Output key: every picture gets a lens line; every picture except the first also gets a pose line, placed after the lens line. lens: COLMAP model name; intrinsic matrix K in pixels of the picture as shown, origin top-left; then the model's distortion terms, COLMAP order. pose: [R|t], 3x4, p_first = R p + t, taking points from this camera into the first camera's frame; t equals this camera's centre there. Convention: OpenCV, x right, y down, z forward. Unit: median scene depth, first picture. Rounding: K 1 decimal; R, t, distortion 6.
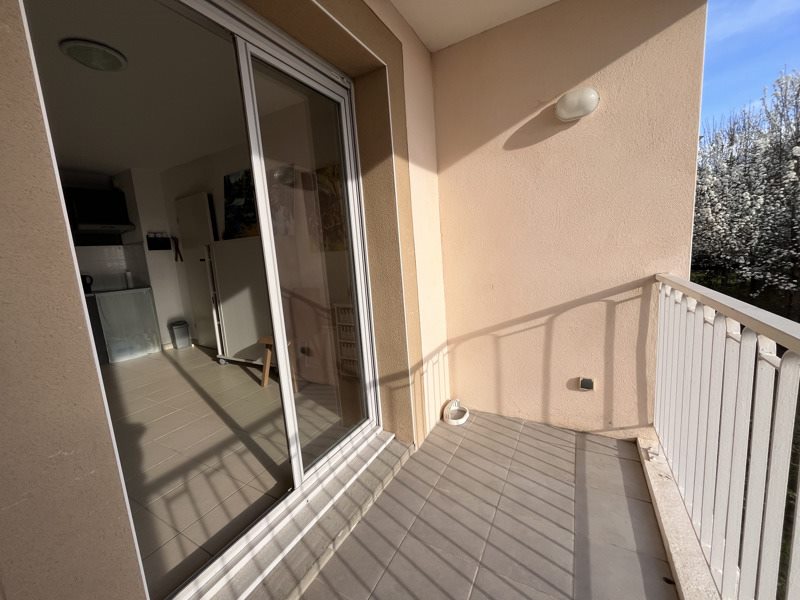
lens RADIAL K [[322.4, 0, 399.9], [0, 322.4, 299.6], [0, 0, 1]] dist [-0.002042, -0.000108]
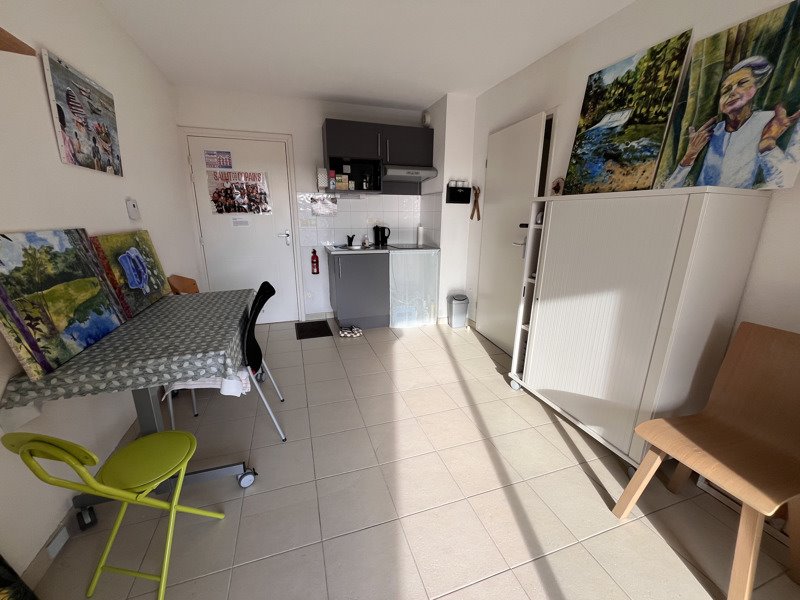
lens RADIAL K [[322.4, 0, 400.0], [0, 322.4, 299.8], [0, 0, 1]] dist [-0.002042, -0.000108]
pose [[0.739913, 0.242557, -0.627451, -0.299460], [-0.157285, 0.969257, 0.189215, -0.052845], [0.654056, -0.041314, 0.755317, 0.303600]]
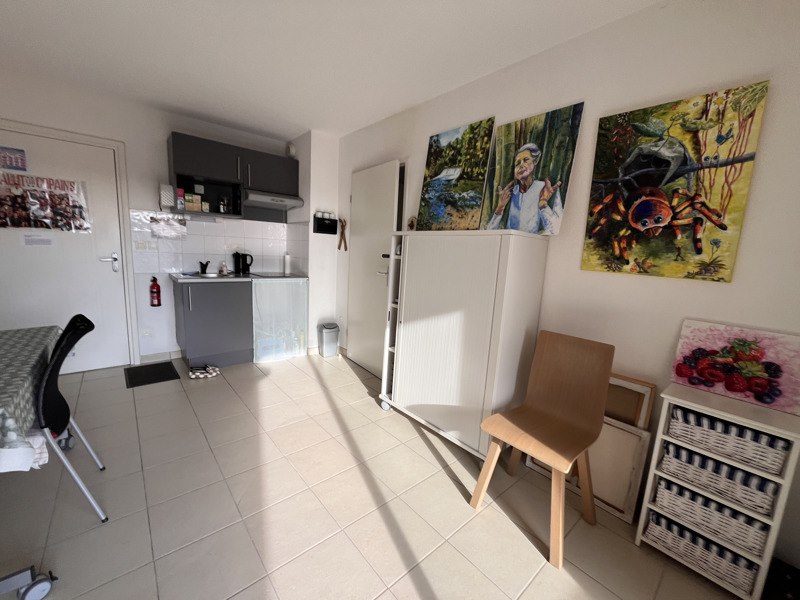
lens RADIAL K [[322.4, 0, 398.7], [0, 322.4, 299.6], [0, 0, 1]] dist [-0.002042, -0.000108]
pose [[0.933953, 0.167244, -0.315851, -0.291919], [-0.166206, 0.985622, 0.030427, -0.046983], [0.316398, 0.024078, 0.948321, 0.298154]]
